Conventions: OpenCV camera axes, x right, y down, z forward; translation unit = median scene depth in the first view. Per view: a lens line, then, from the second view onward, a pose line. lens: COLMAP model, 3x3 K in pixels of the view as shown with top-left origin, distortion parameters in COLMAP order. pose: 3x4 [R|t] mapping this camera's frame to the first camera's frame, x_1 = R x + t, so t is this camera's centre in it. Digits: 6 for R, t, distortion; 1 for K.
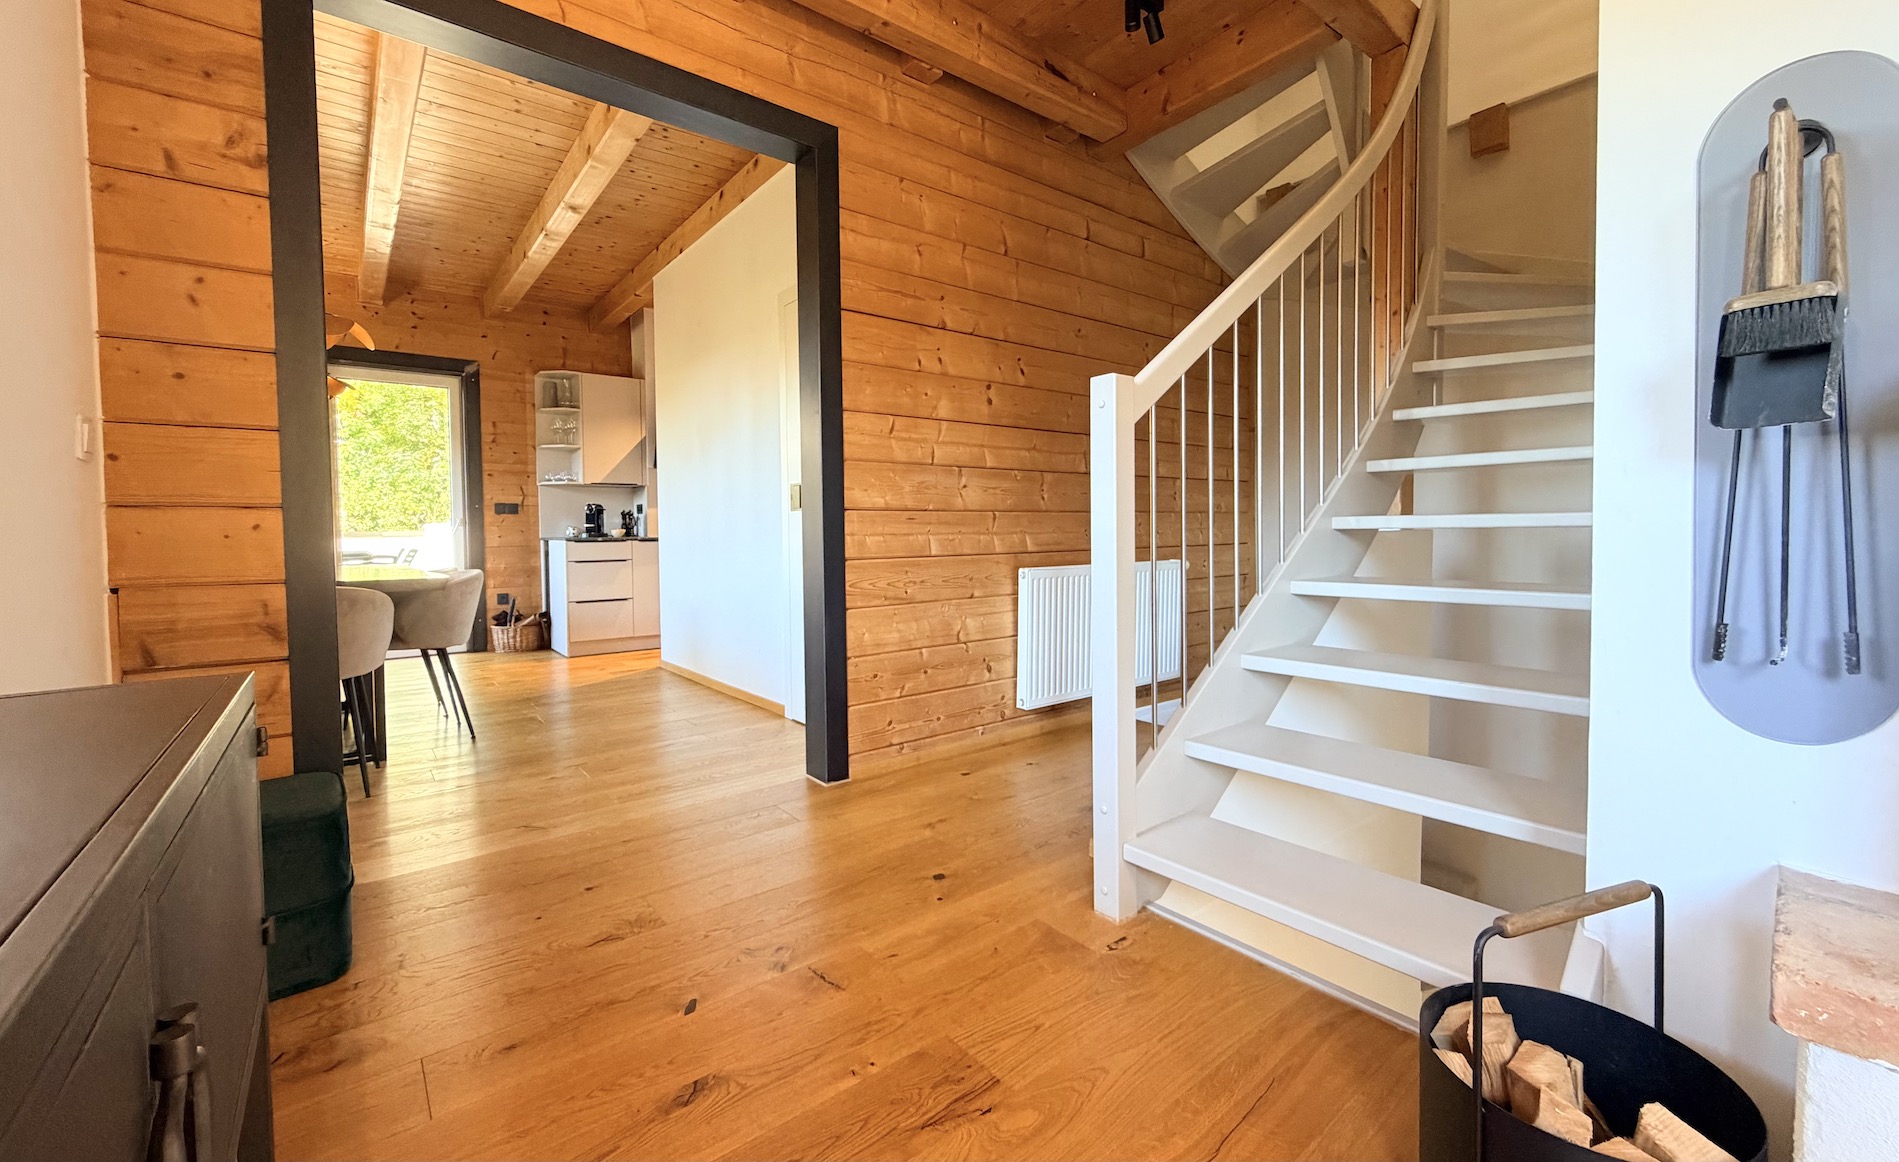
lens RADIAL K [[769.0, 0, 949.7], [0, 769.0, 560.9], [0, 0, 1]] dist [-0.002703, 0.000829]
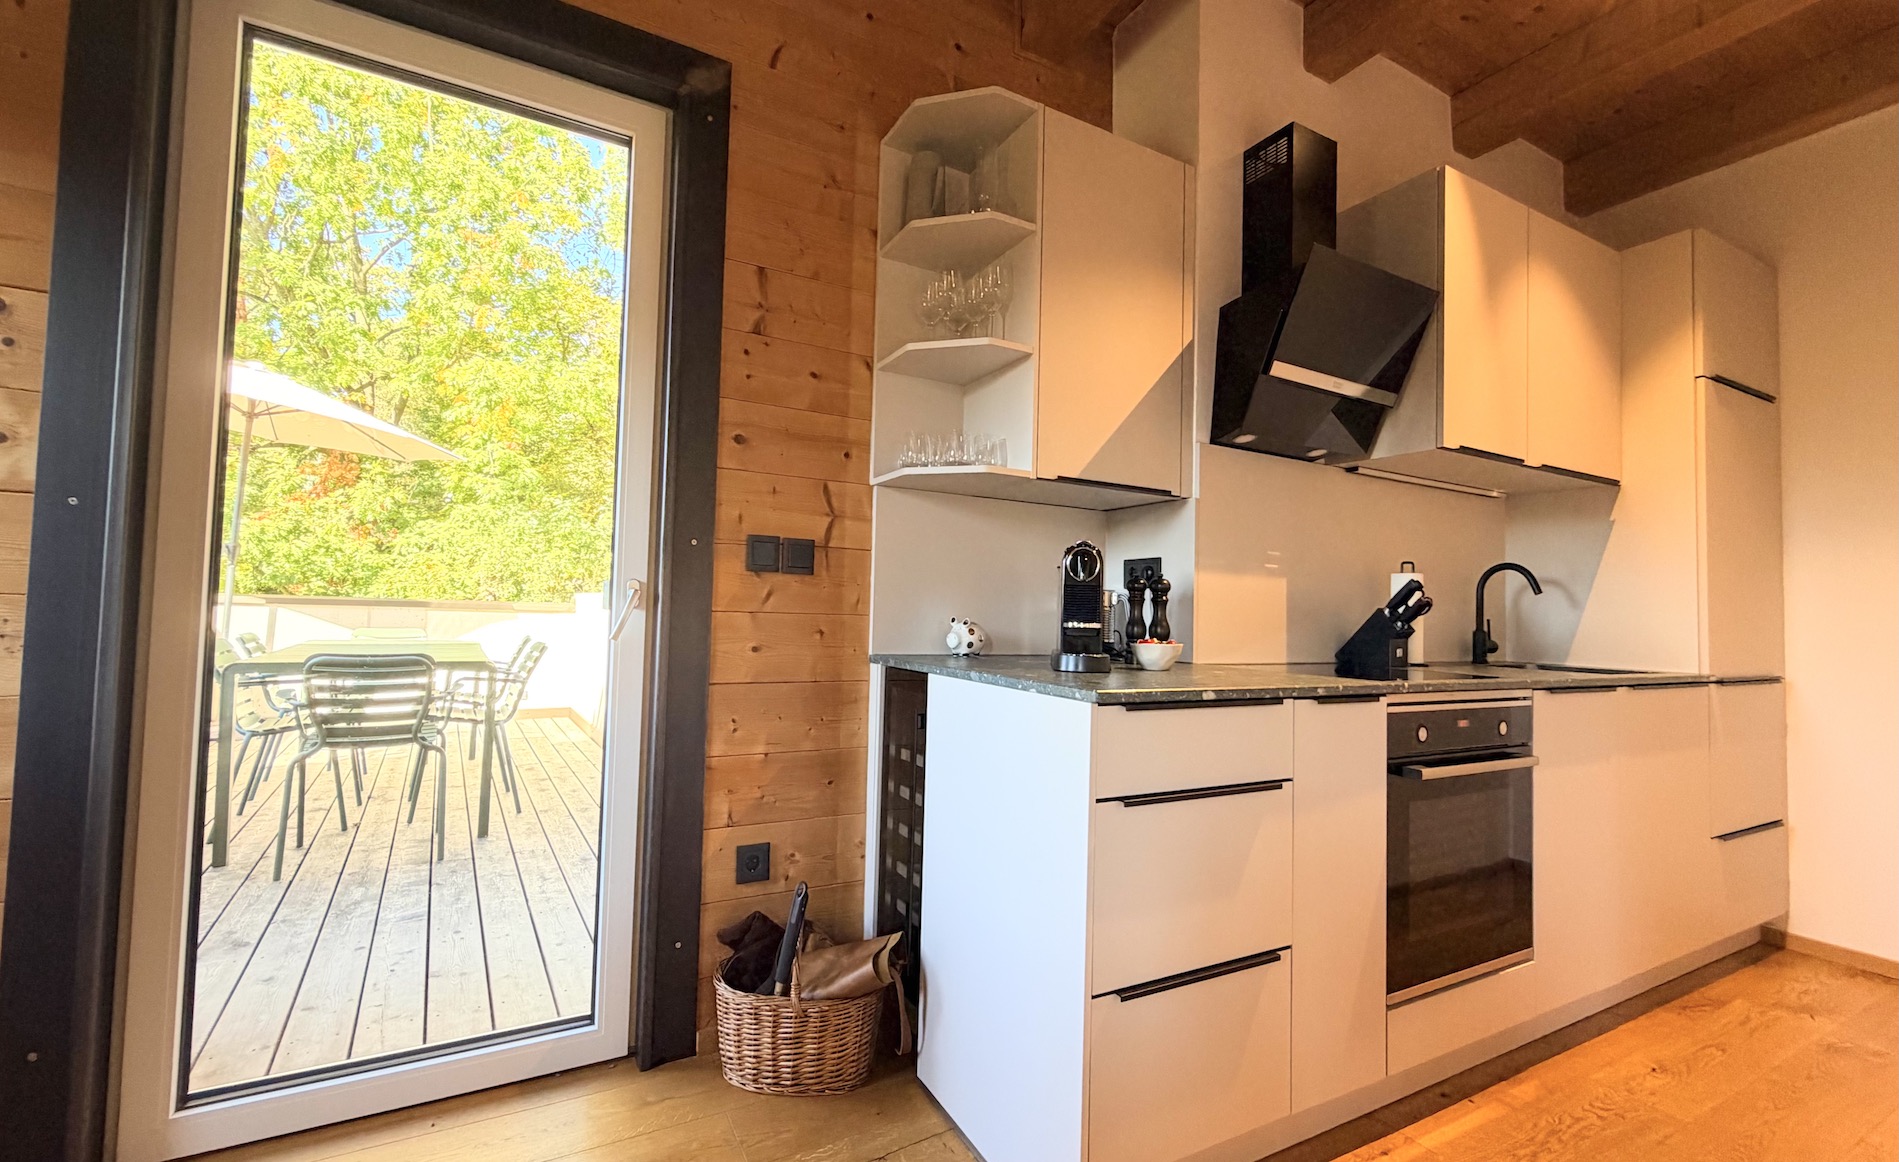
lens RADIAL K [[769.0, 0, 944.3], [0, 769.0, 583.9], [0, 0, 1]] dist [-0.002703, 0.000829]
pose [[0.985079, 0.026062, -0.170116, -0.511066], [-0.038496, 0.996790, -0.070204, -0.042257], [0.167740, 0.075706, 0.982920, 0.791861]]
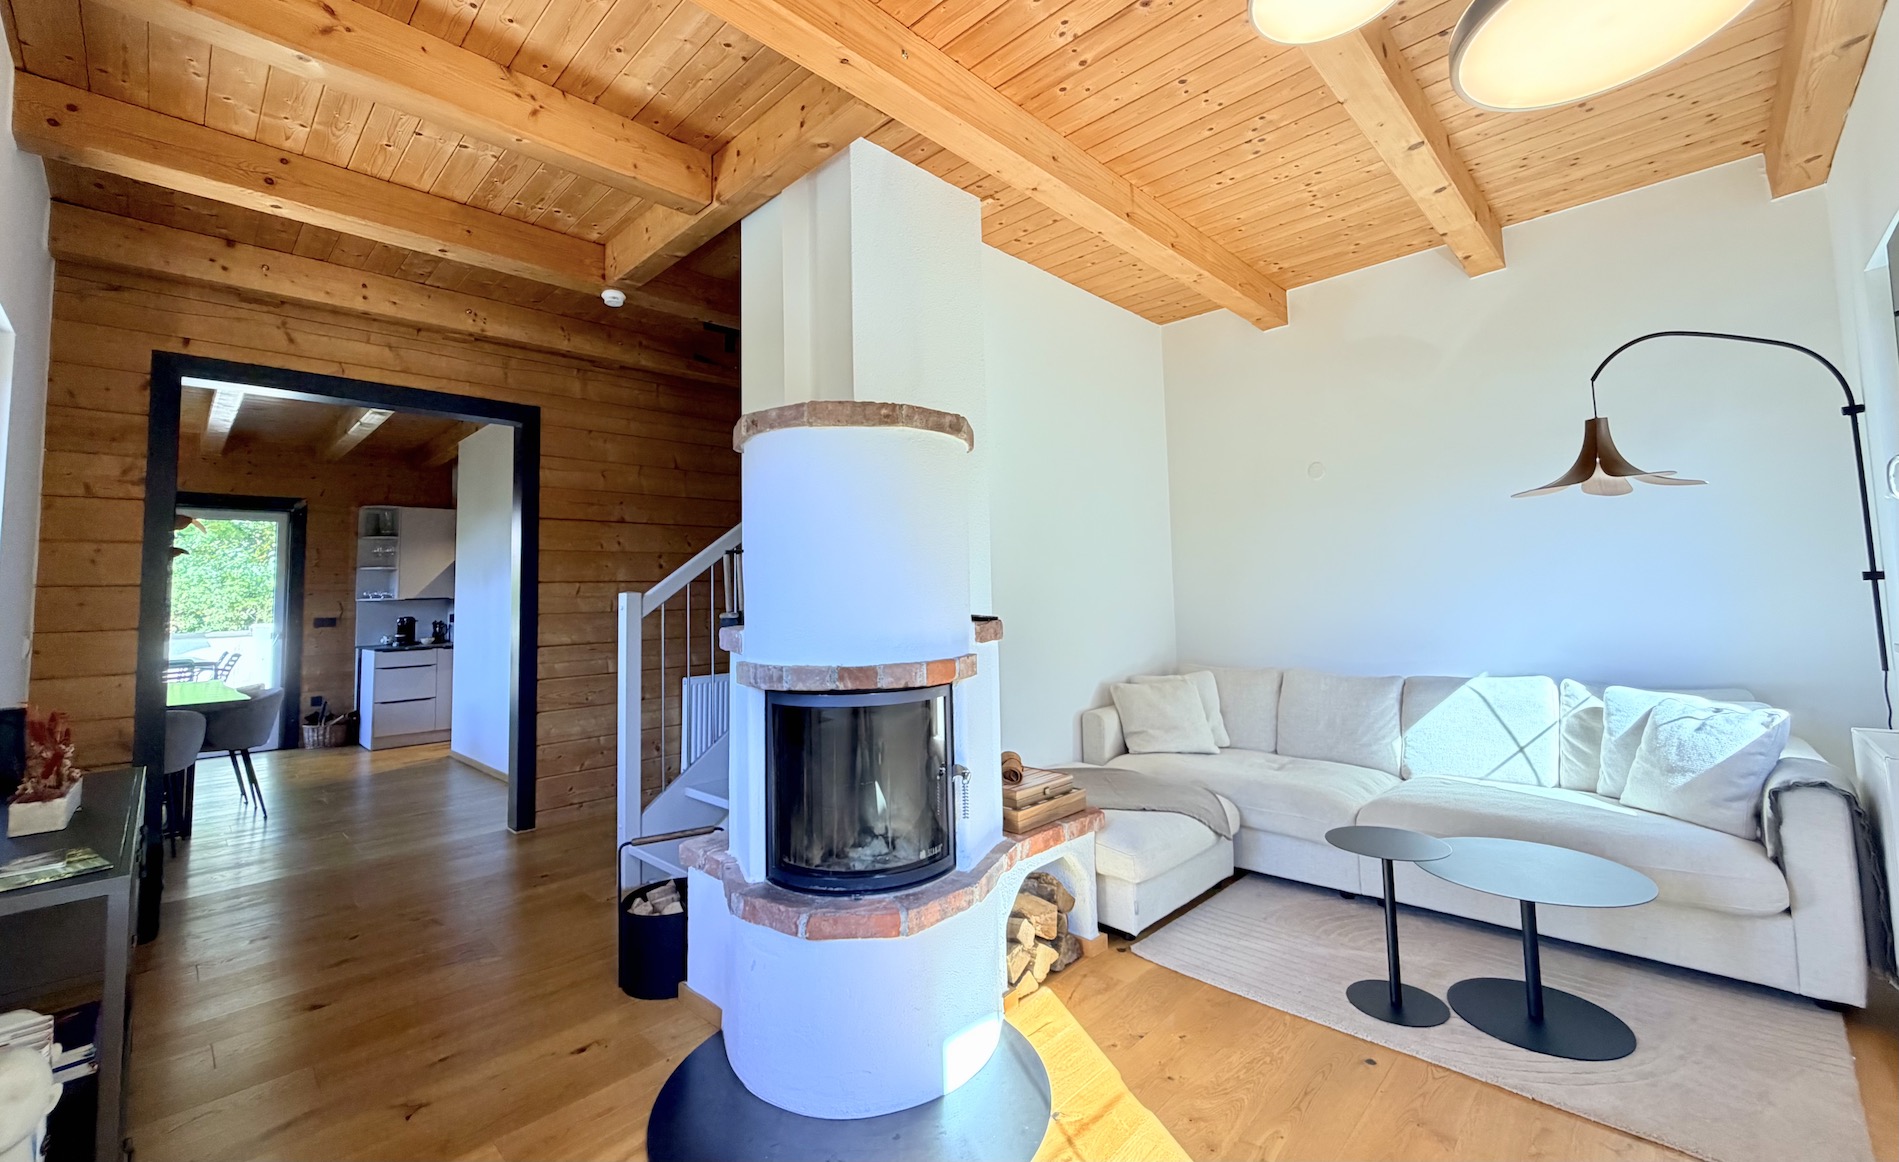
lens RADIAL K [[769.0, 0, 946.7], [0, 769.0, 545.0], [0, 0, 1]] dist [-0.002703, 0.000829]
pose [[0.991734, -0.006365, 0.128149, 0.232278], [0.020597, 0.993714, -0.110041, -0.040691], [-0.126643, 0.111771, 0.985631, -0.311063]]
